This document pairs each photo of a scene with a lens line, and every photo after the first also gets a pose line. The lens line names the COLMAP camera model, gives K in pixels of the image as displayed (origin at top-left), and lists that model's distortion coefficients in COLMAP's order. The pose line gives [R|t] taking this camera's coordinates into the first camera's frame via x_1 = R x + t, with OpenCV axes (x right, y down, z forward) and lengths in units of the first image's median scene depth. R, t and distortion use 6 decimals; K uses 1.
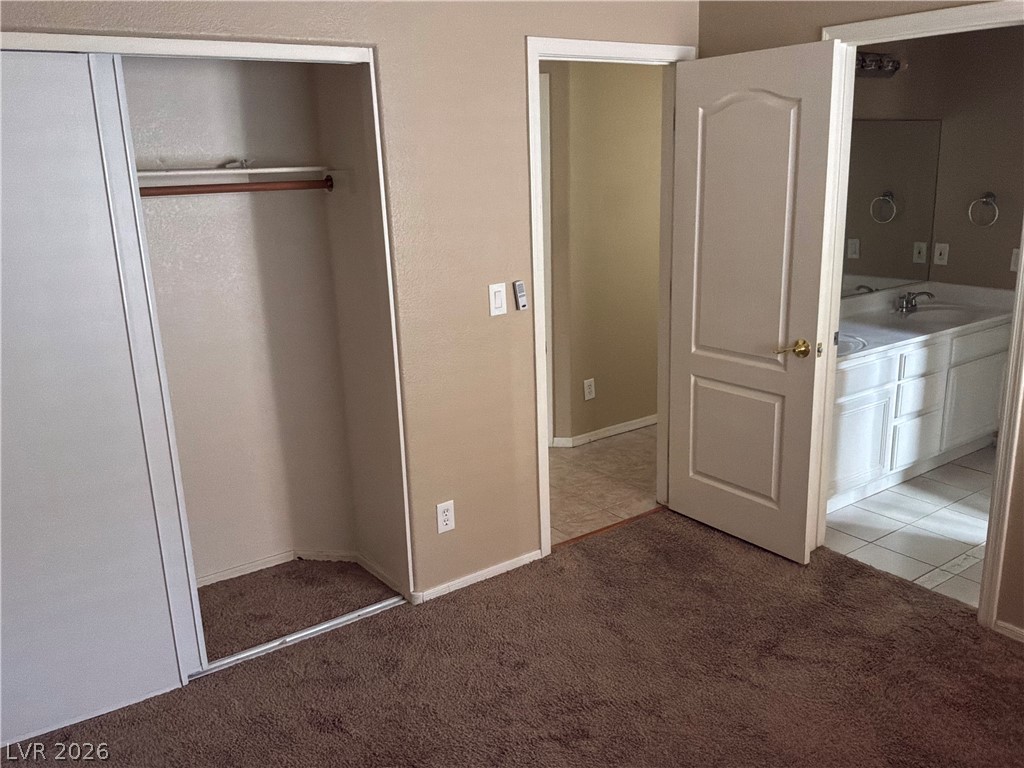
lens RADIAL K [[854.9, 0, 510.0], [0, 854.9, 385.3], [0, 0, 1]] dist [0.005833, -0.000685]
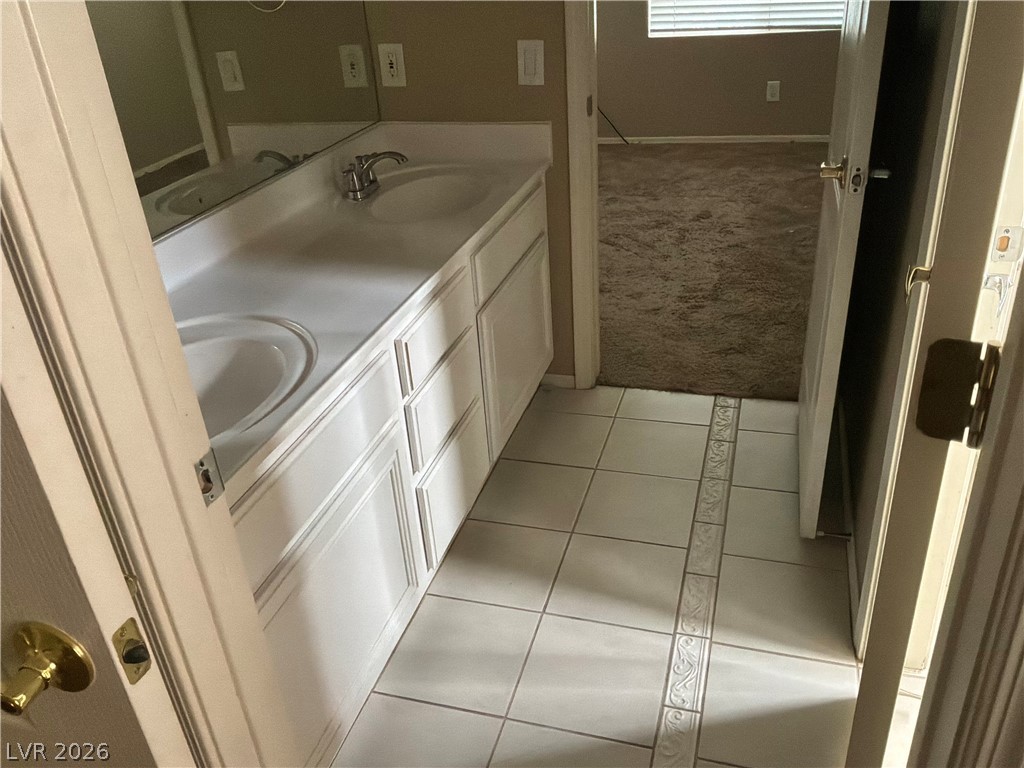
lens RADIAL K [[854.9, 0, 513.6], [0, 854.9, 386.3], [0, 0, 1]] dist [0.005833, -0.000685]
pose [[0.790018, -0.319842, 0.523043, 0.239312], [0.200882, 0.941080, 0.272055, -0.100286], [-0.579240, -0.109858, 0.807721, 0.540801]]
